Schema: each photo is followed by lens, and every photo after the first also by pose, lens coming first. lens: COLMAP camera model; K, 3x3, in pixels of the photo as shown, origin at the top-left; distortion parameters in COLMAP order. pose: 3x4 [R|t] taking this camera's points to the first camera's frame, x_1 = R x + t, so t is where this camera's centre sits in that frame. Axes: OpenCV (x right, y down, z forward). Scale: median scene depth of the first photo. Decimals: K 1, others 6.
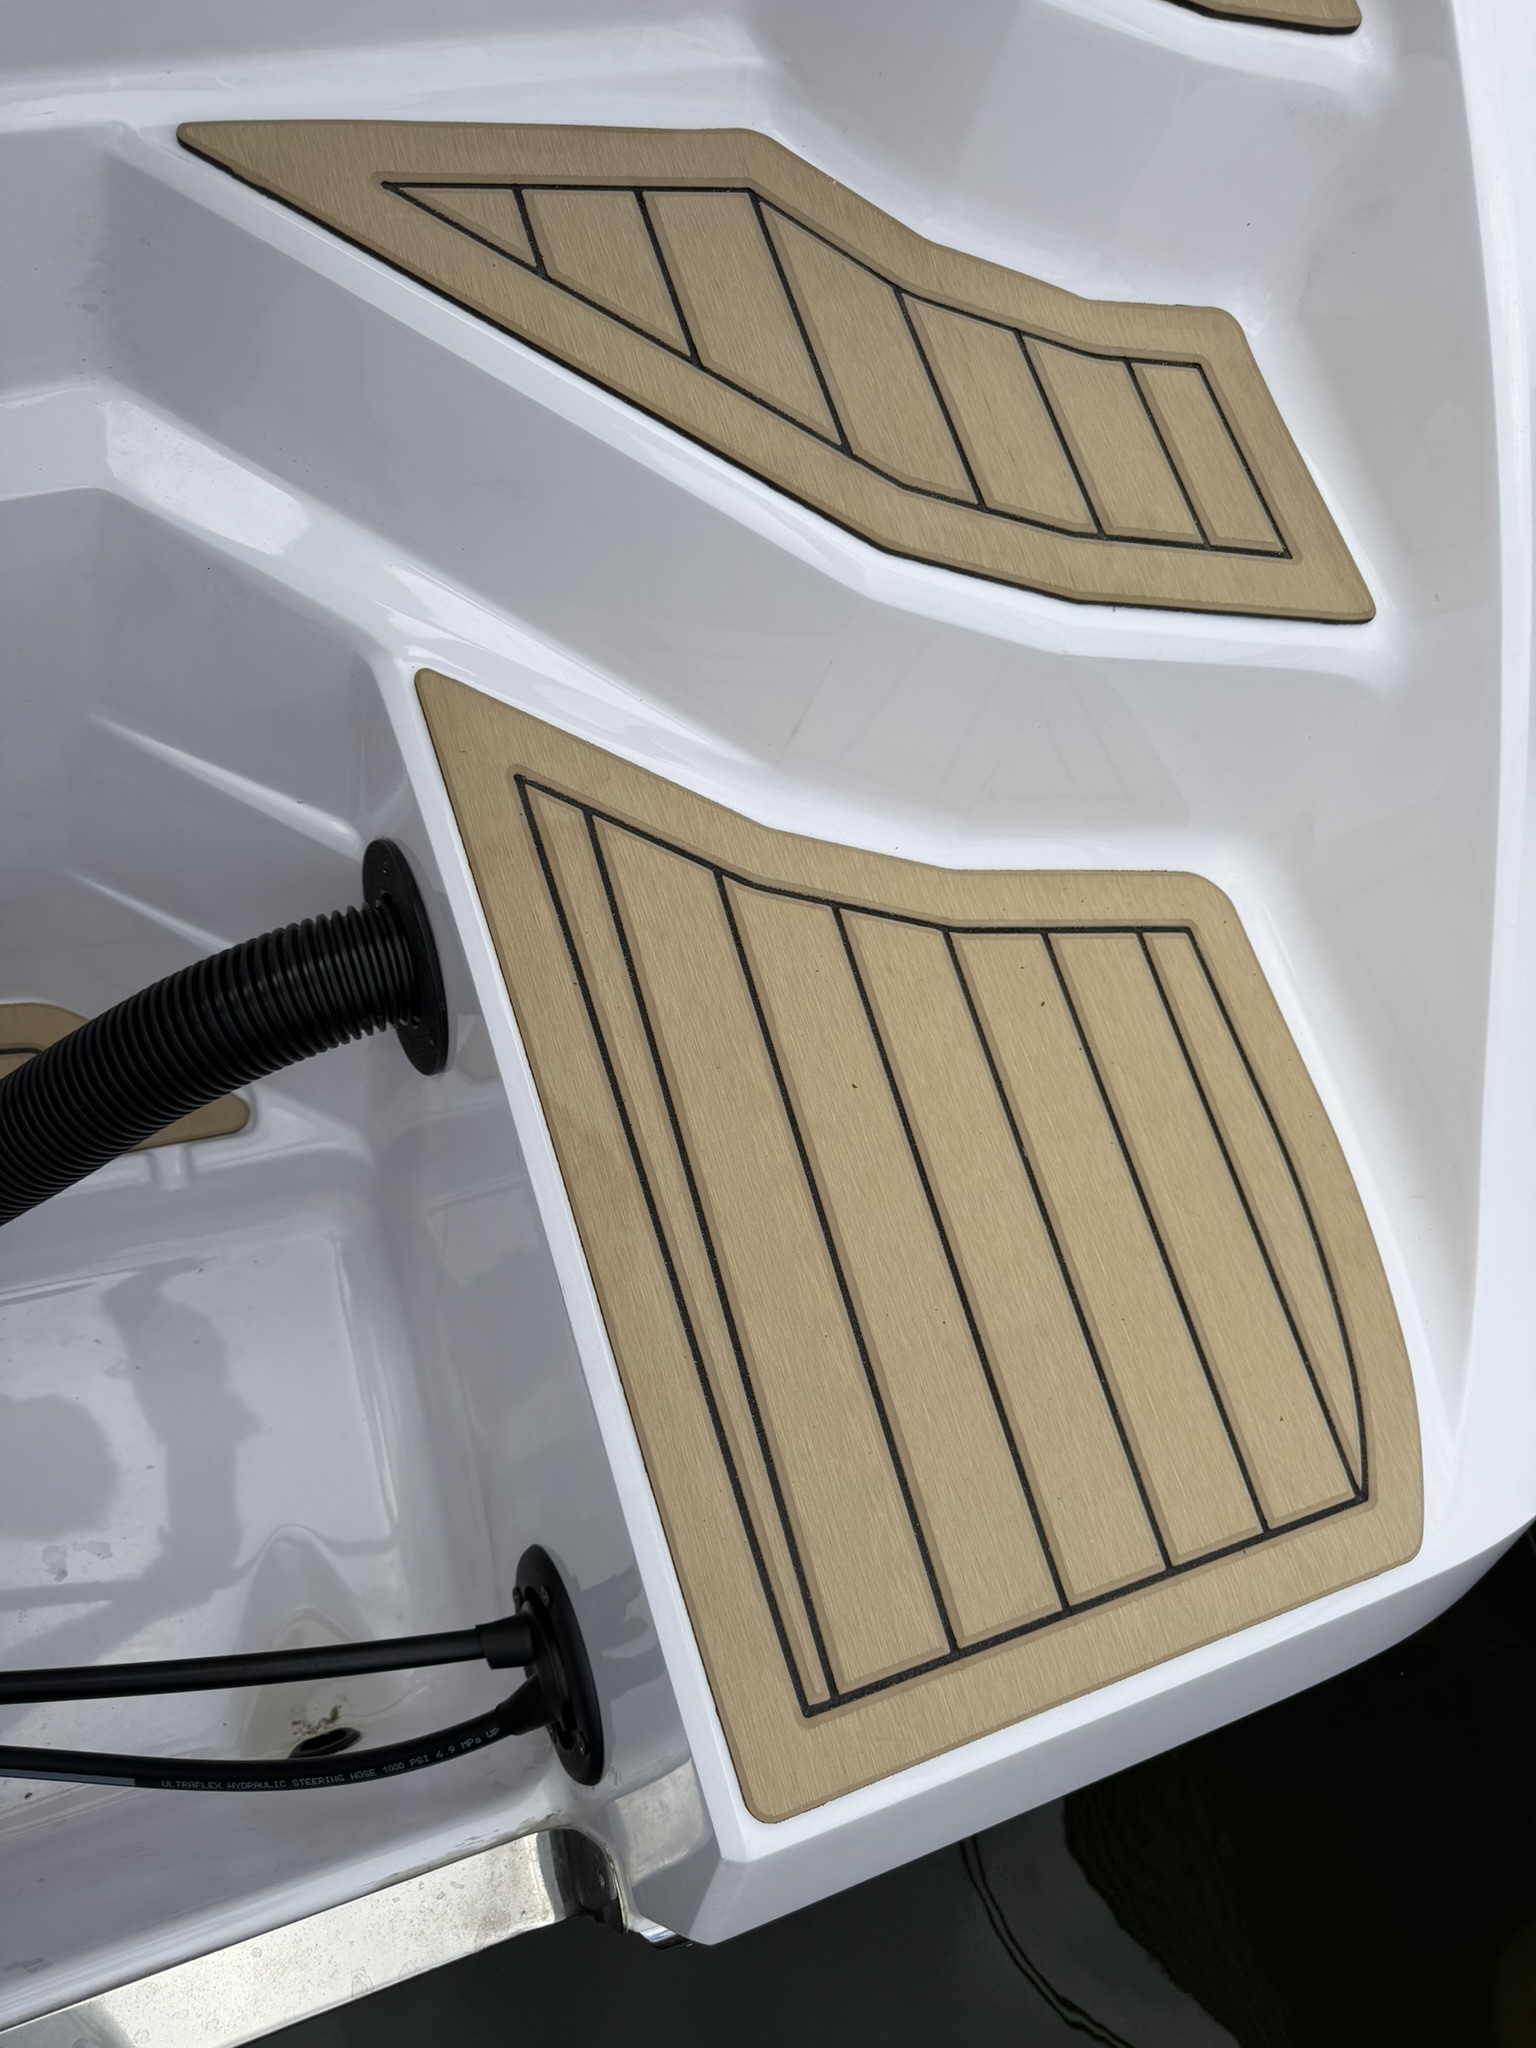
lens RADIAL K [[1436.0, 0, 768.7], [0, 1436.0, 1024.3], [0, 0, 1]] dist [-0.009736, -0.002367]
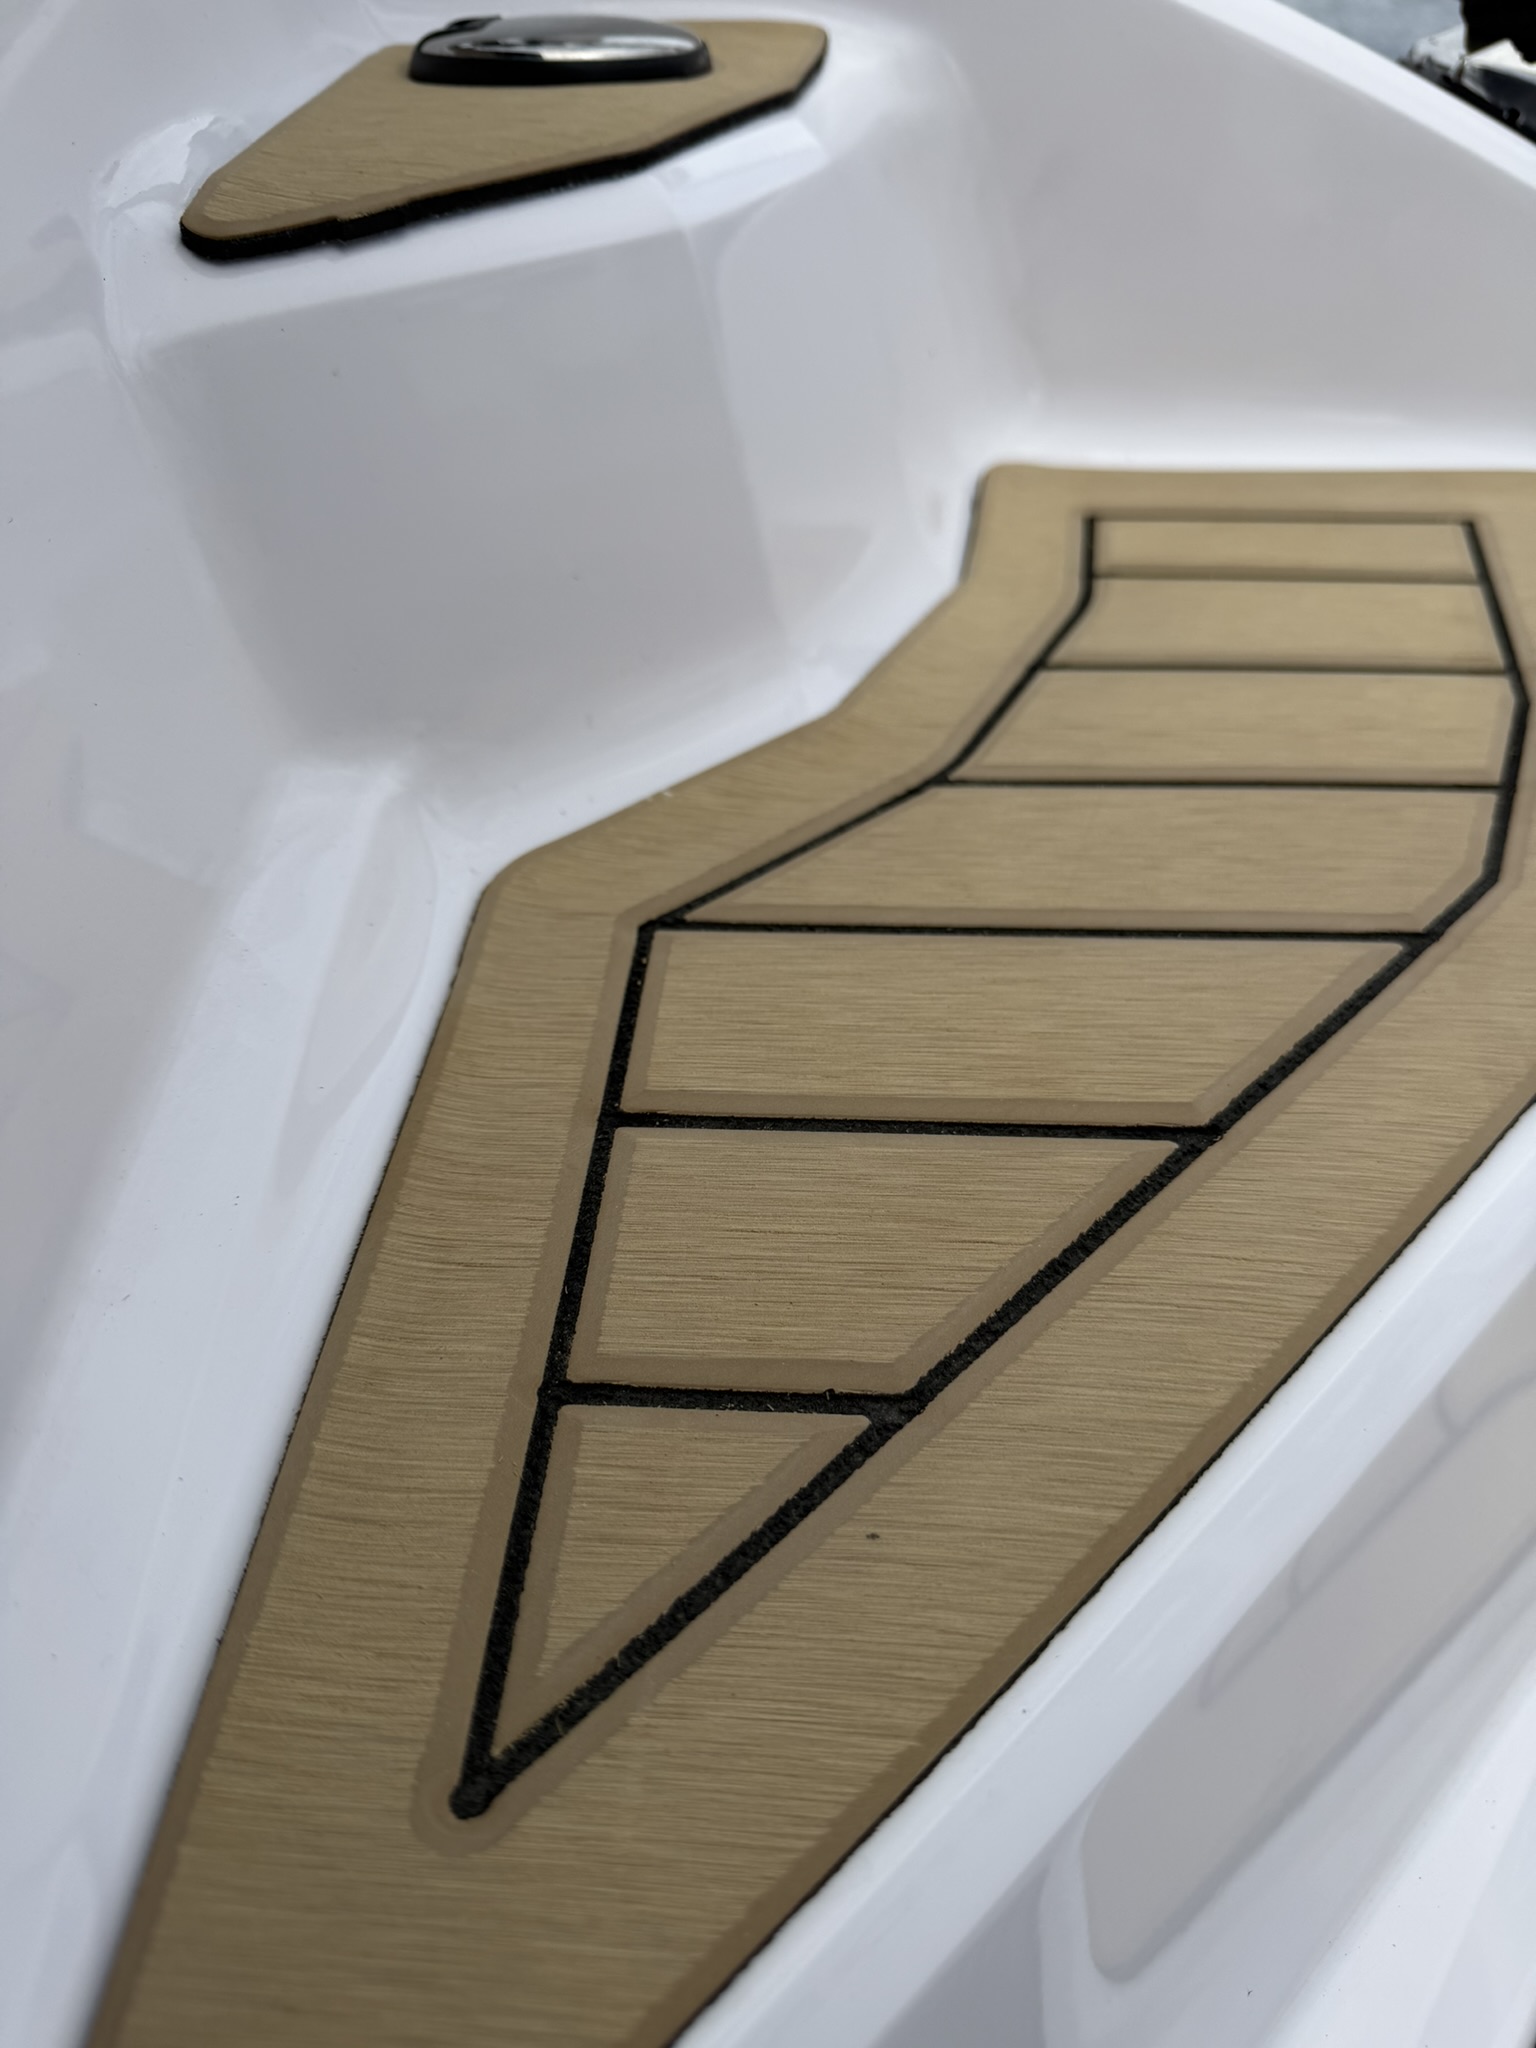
lens RADIAL K [[1436.0, 0, 767.4], [0, 1436.0, 1023.5], [0, 0, 1]] dist [-0.009736, -0.002367]
pose [[0.349289, -0.805665, 0.478437, -0.244904], [0.913024, 0.407438, 0.019542, -0.569708], [-0.210677, 0.429998, 0.877905, 0.647124]]
